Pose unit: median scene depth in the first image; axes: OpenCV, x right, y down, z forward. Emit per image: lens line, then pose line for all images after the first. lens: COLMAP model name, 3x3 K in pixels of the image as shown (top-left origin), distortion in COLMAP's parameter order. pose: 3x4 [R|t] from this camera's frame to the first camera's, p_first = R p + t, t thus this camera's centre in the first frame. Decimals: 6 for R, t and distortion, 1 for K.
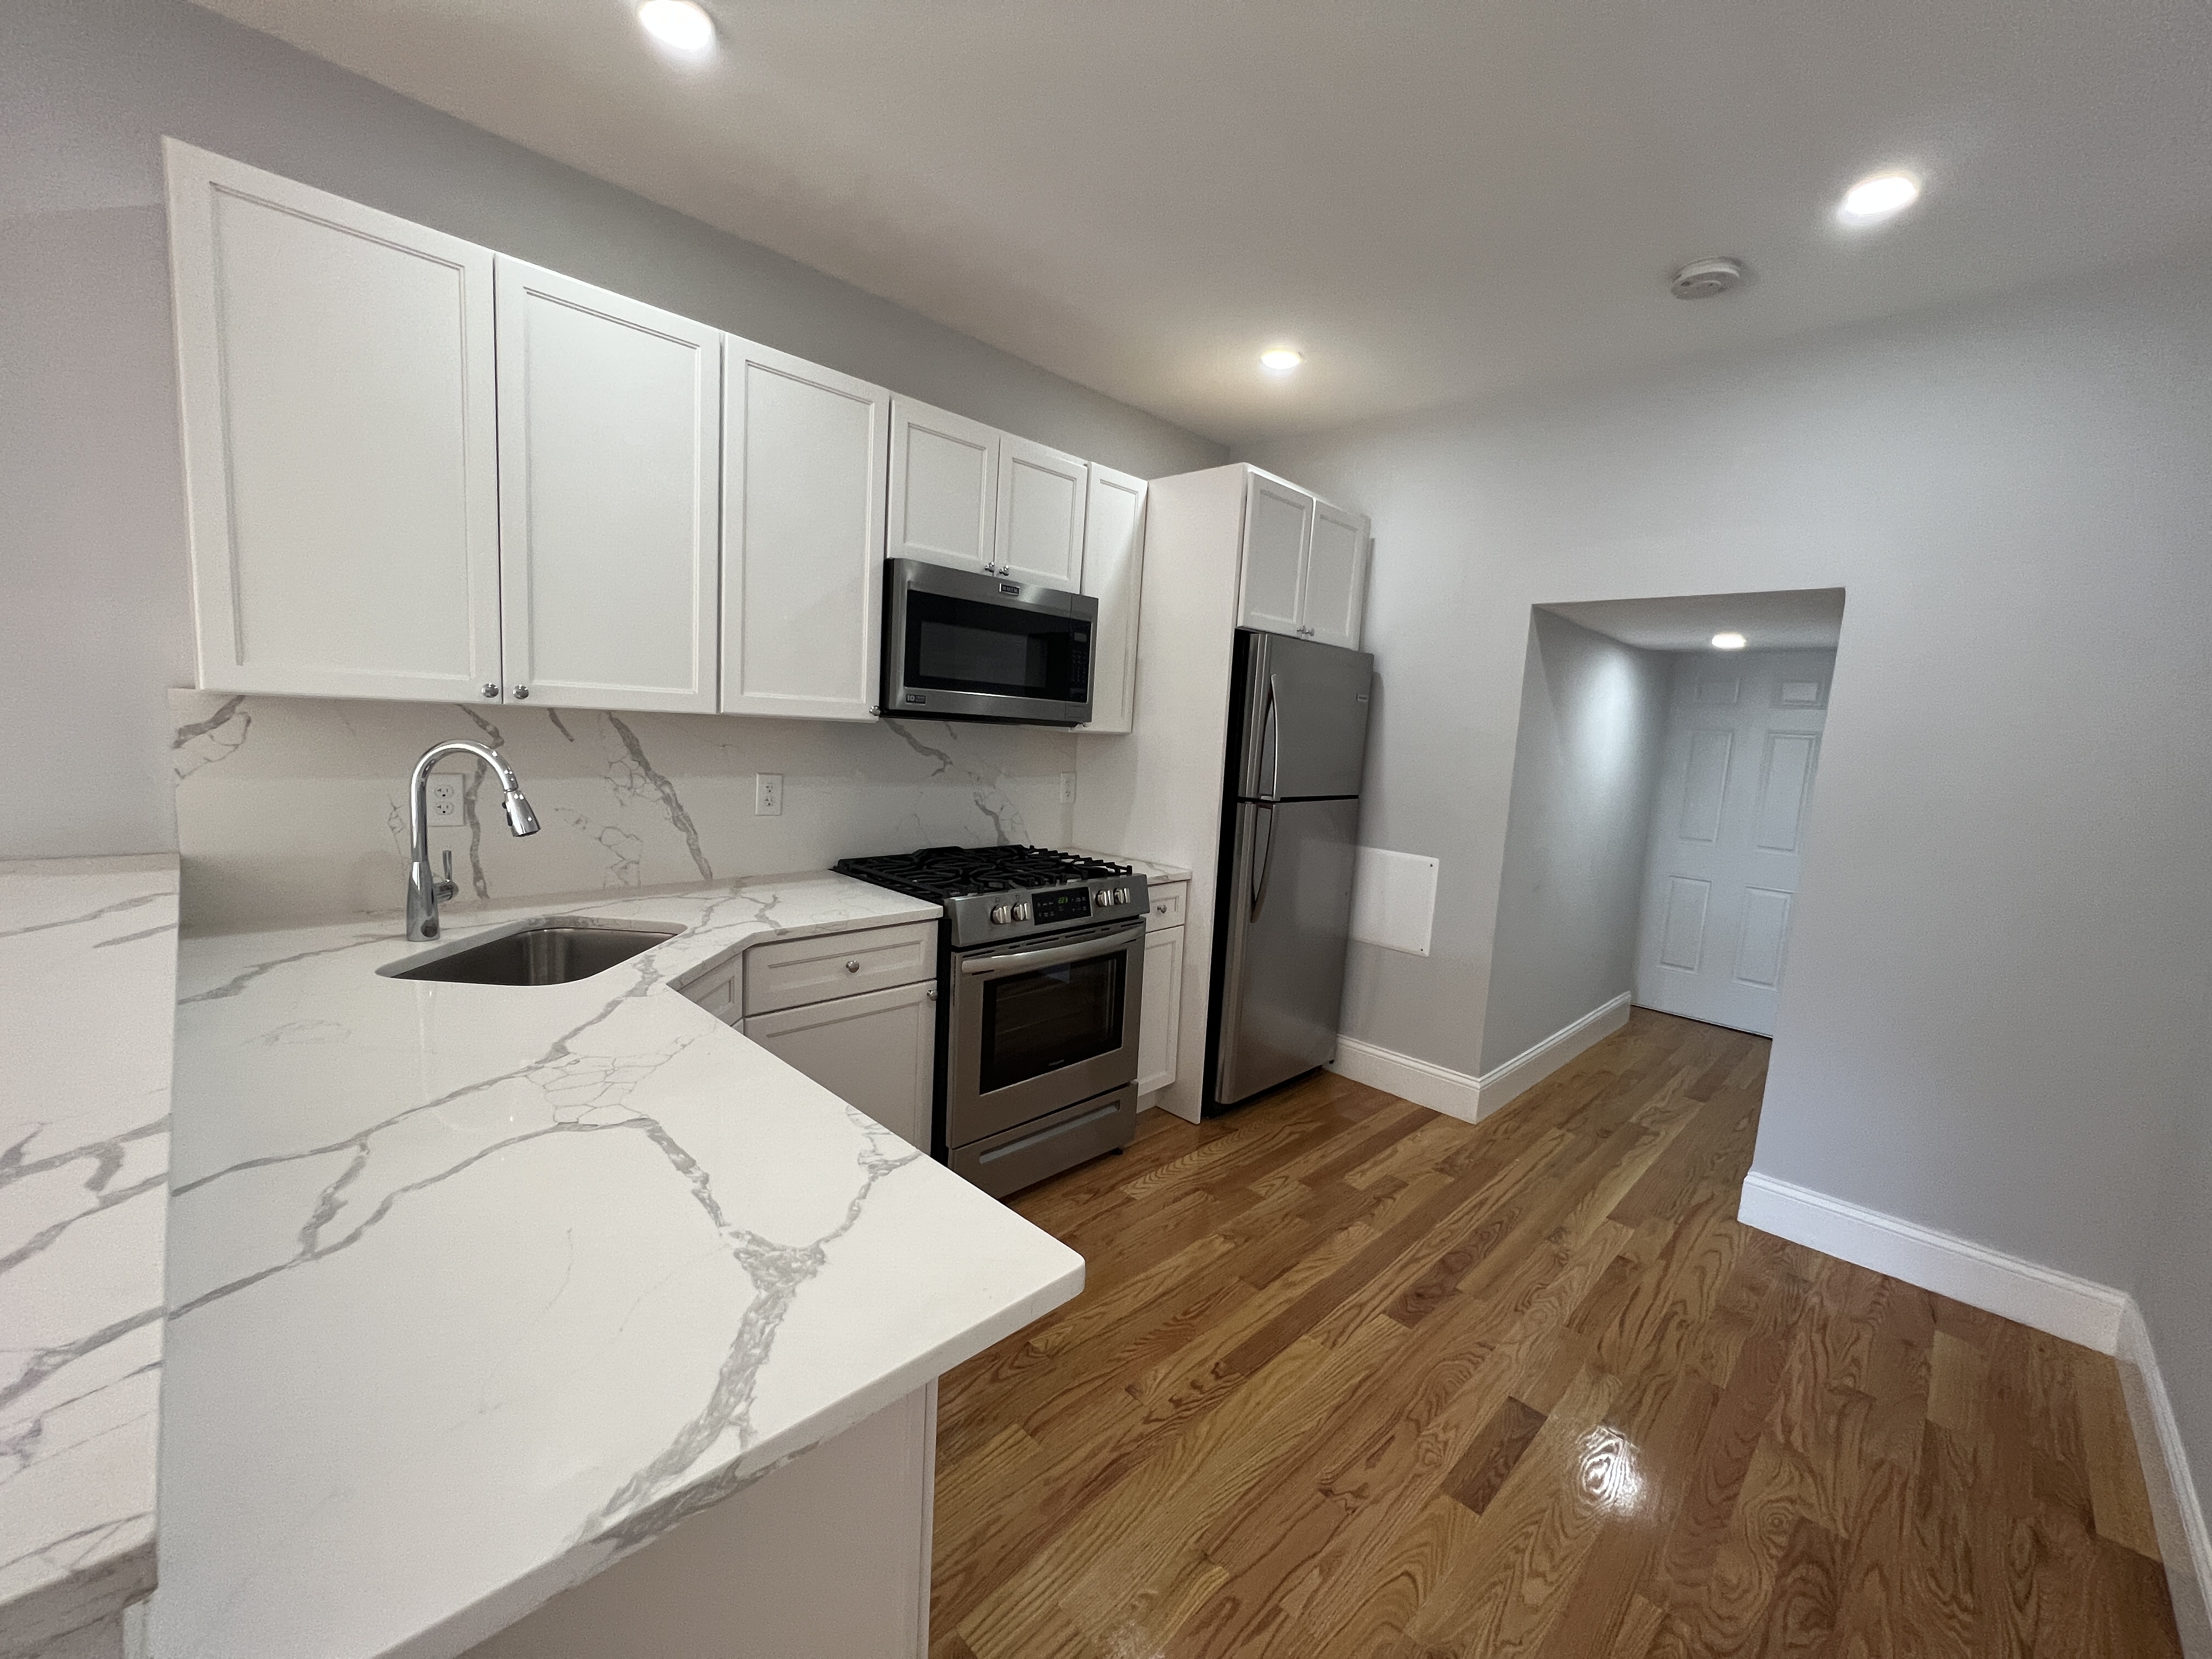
lens RADIAL K [[886.3, 0, 1096.3], [0, 886.3, 832.0], [0, 0, 1]] dist [-0.001178, 0.000700]
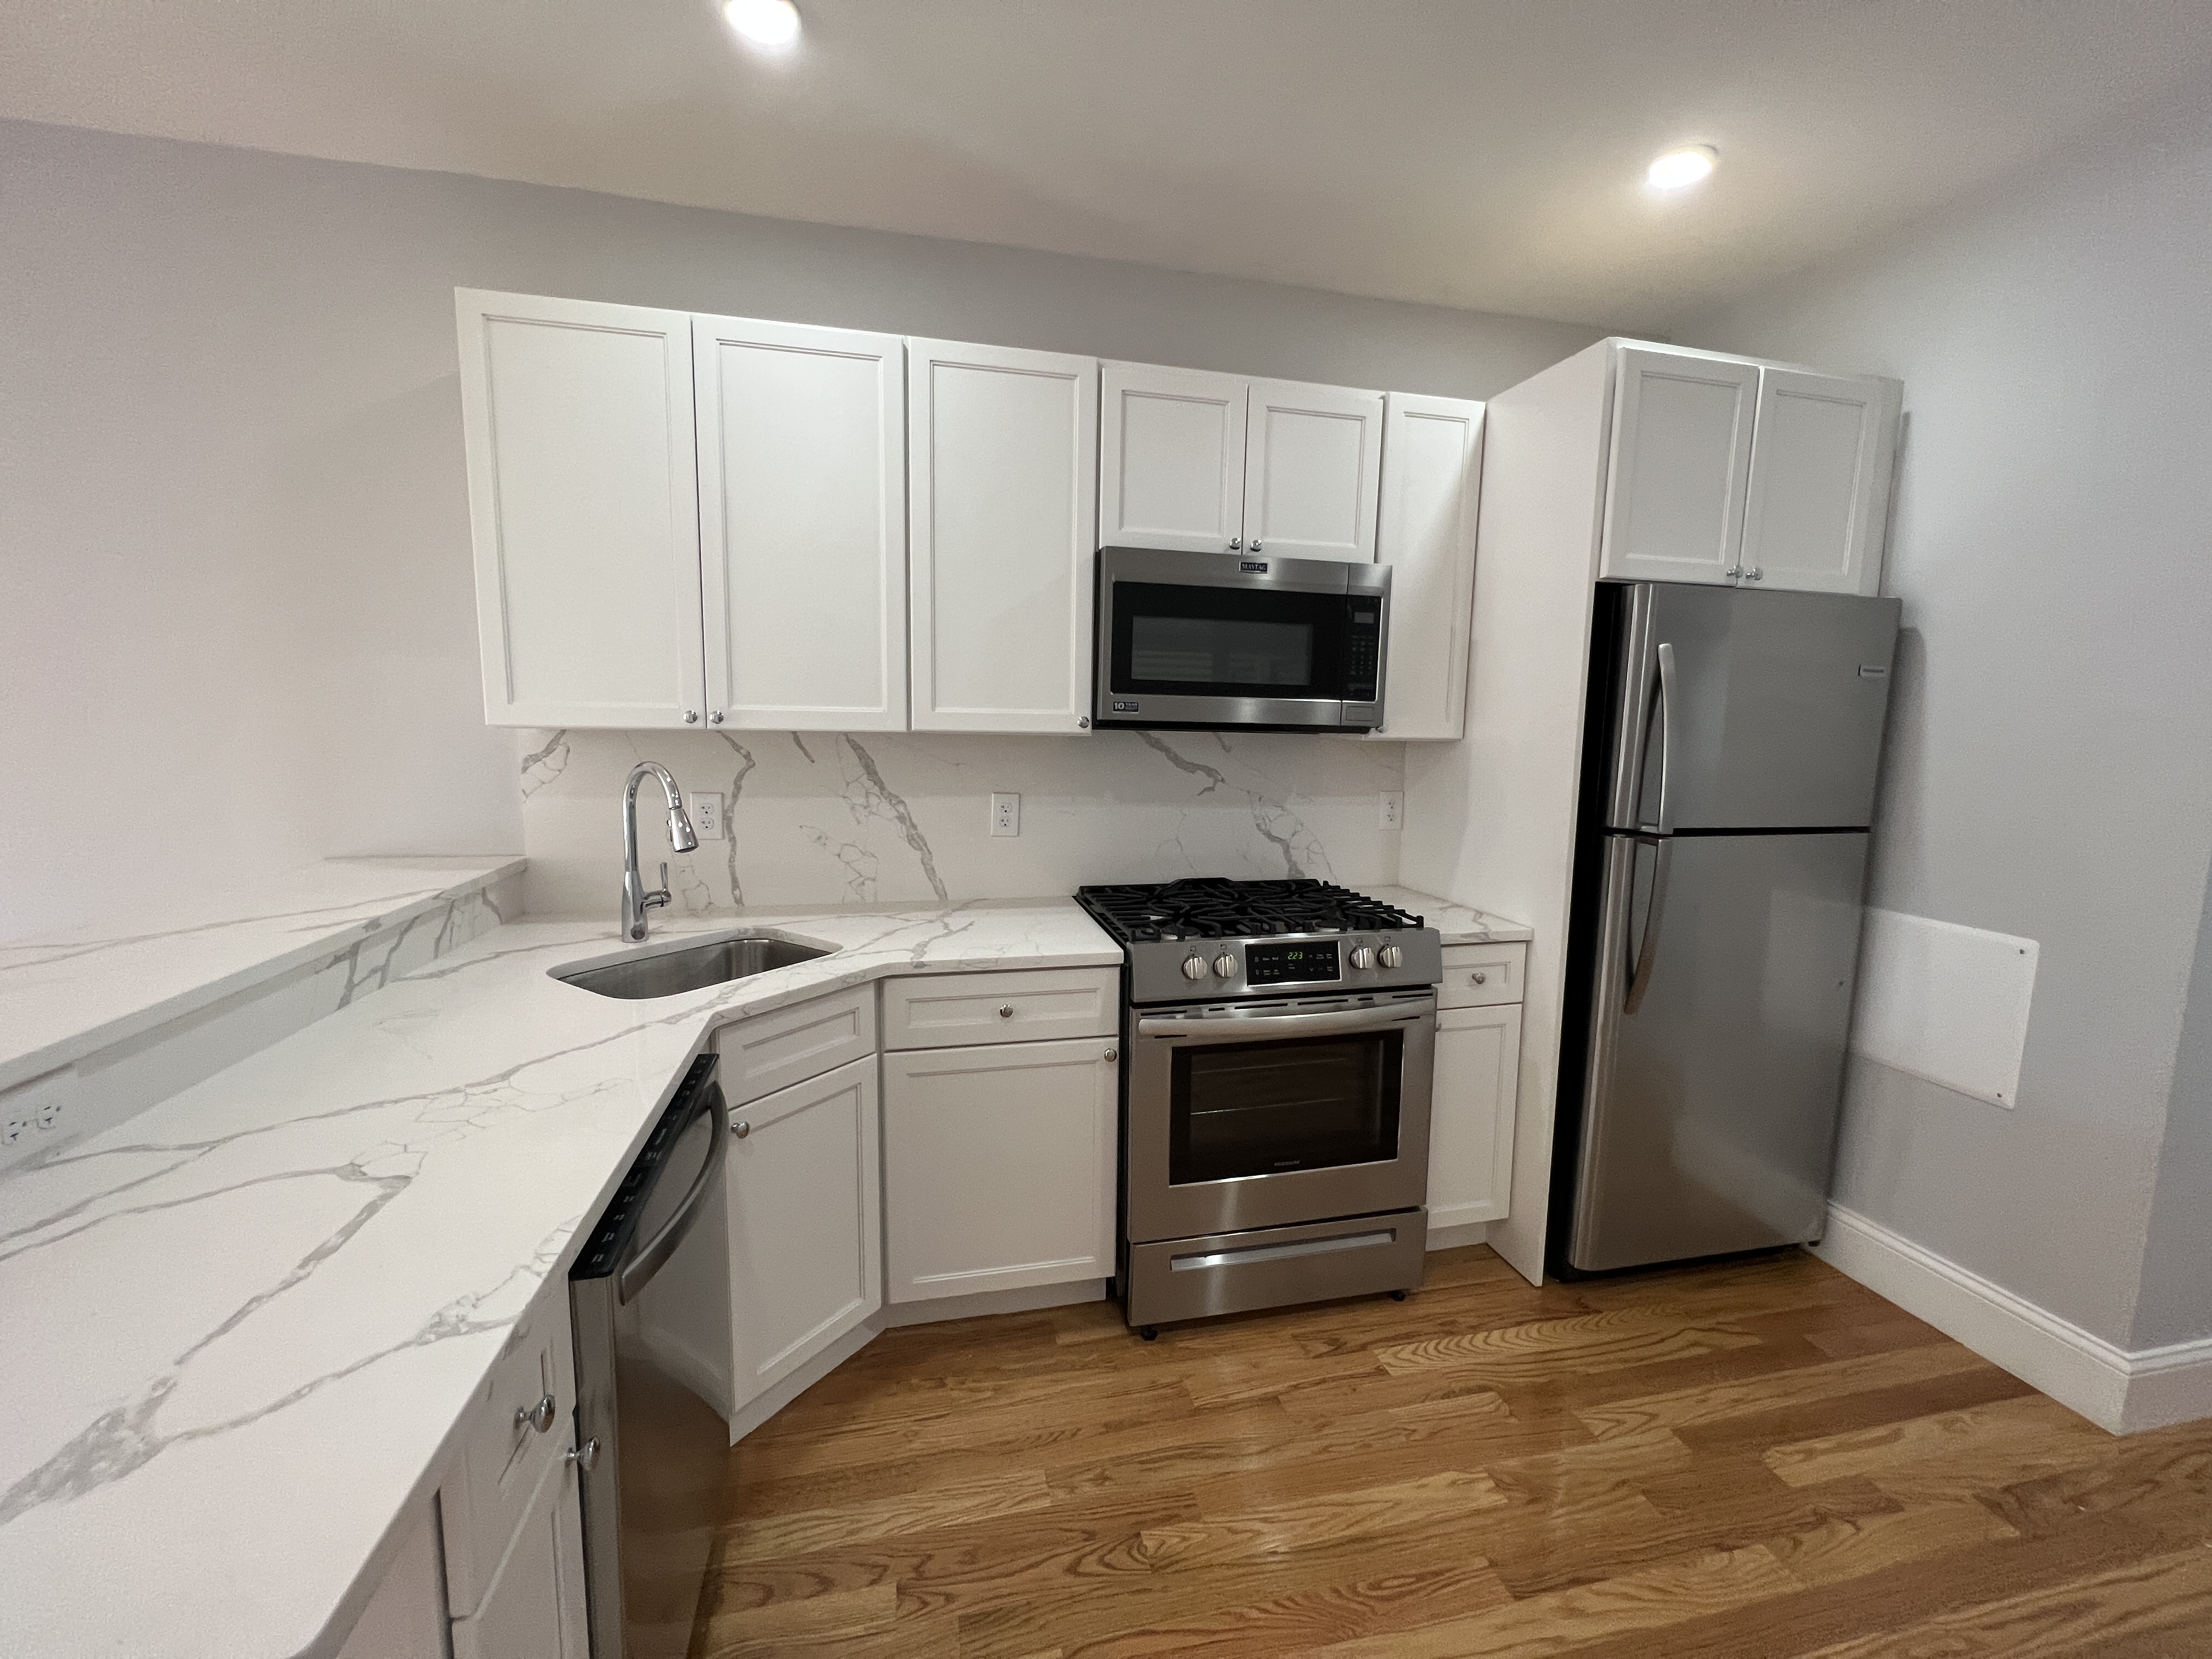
lens RADIAL K [[886.3, 0, 1099.6], [0, 886.3, 829.5], [0, 0, 1]] dist [-0.001178, 0.000700]
pose [[0.846609, 0.021910, -0.531764, 0.229812], [-0.034440, 0.999313, -0.013656, -0.017018], [0.531100, 0.029875, 0.846783, 0.250562]]
